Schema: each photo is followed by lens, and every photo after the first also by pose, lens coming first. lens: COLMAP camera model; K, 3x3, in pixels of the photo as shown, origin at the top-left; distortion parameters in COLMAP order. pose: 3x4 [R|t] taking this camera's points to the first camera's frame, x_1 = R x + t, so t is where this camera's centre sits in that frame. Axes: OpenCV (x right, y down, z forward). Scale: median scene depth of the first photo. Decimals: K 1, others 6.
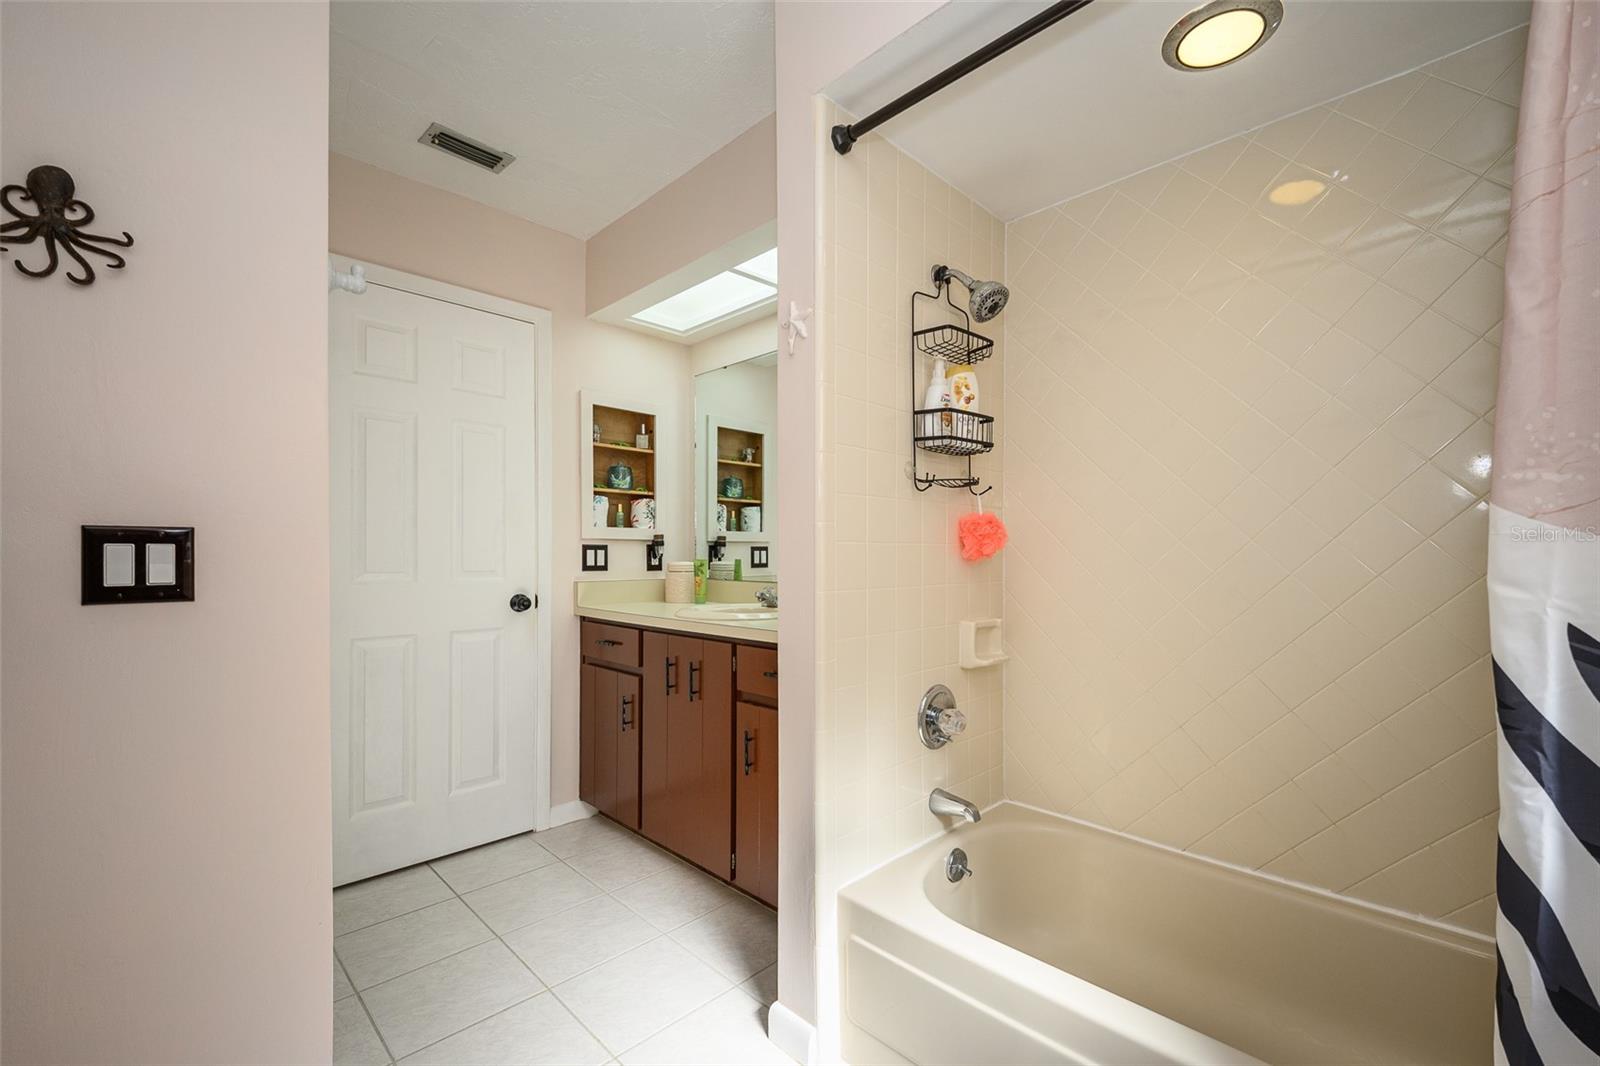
lens RADIAL K [[648.9, 0, 831.2], [0, 648.9, 548.2], [0, 0, 1]] dist [0.000590, -0.000271]
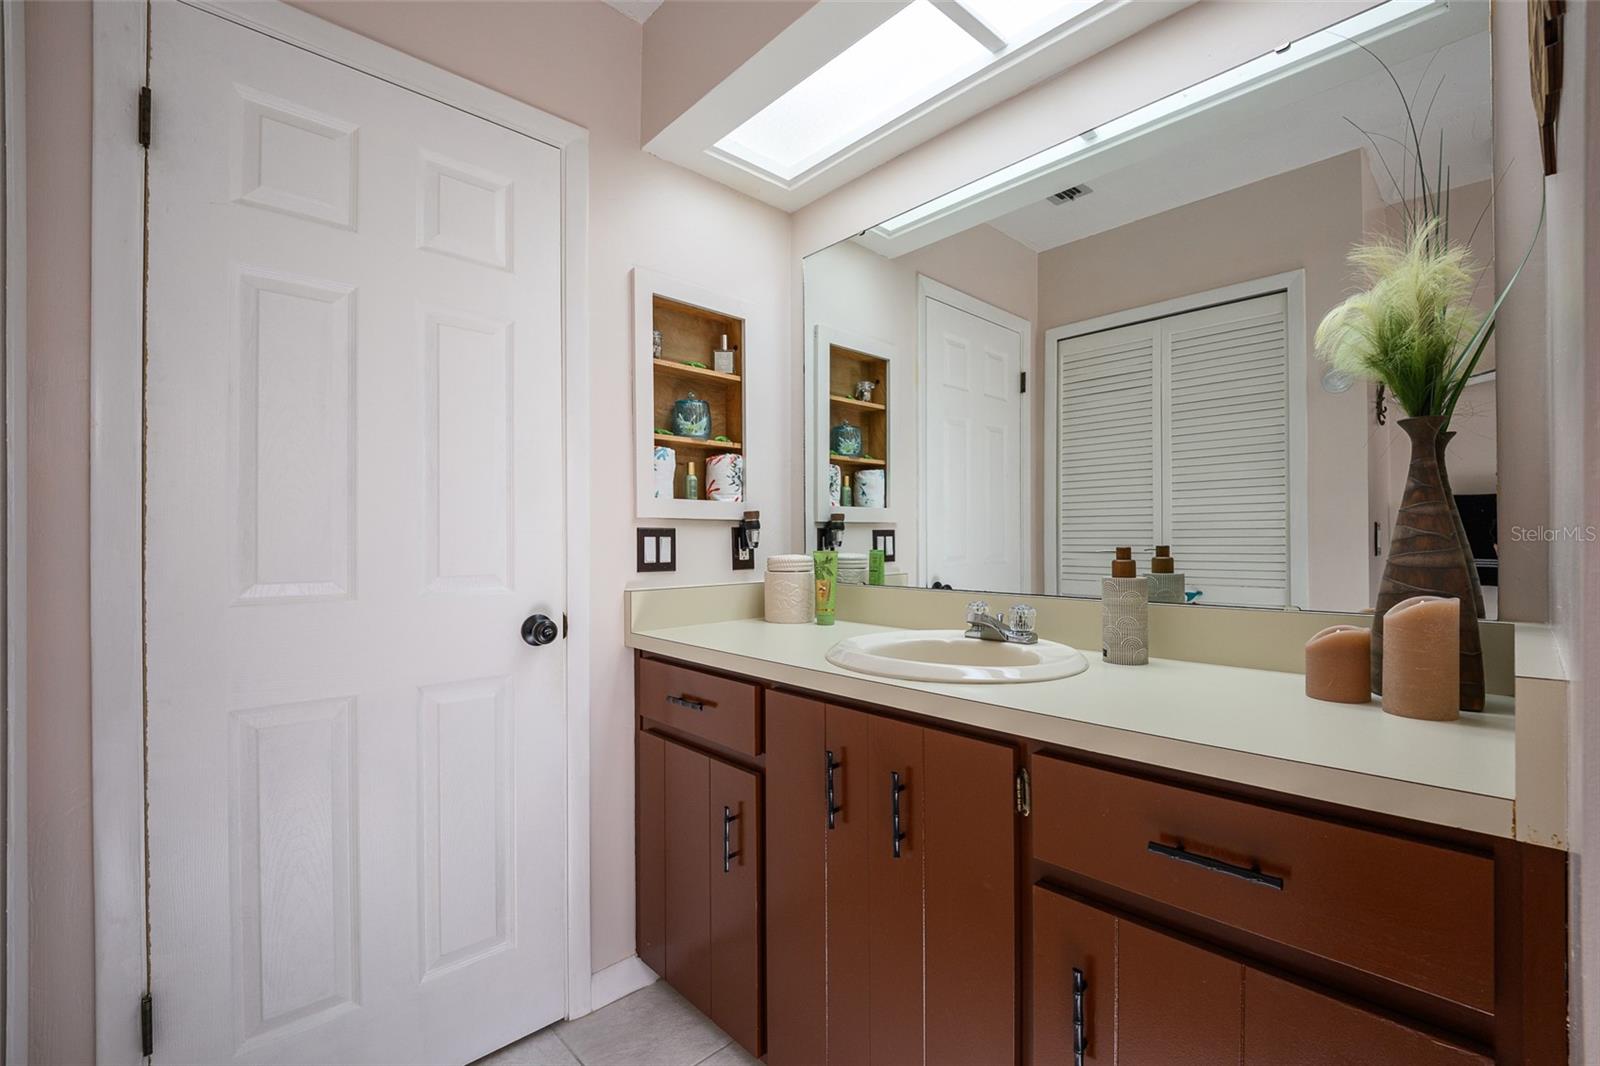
lens RADIAL K [[683.6, 0, 800.0], [0, 683.6, 533.0], [0, 0, 1]] dist [-0.000978, -0.013824]
pose [[0.998299, -0.004713, -0.058112, -0.183391], [0.004884, 0.999984, 0.002798, -0.001807], [0.058098, -0.003077, 0.998306, 0.353586]]
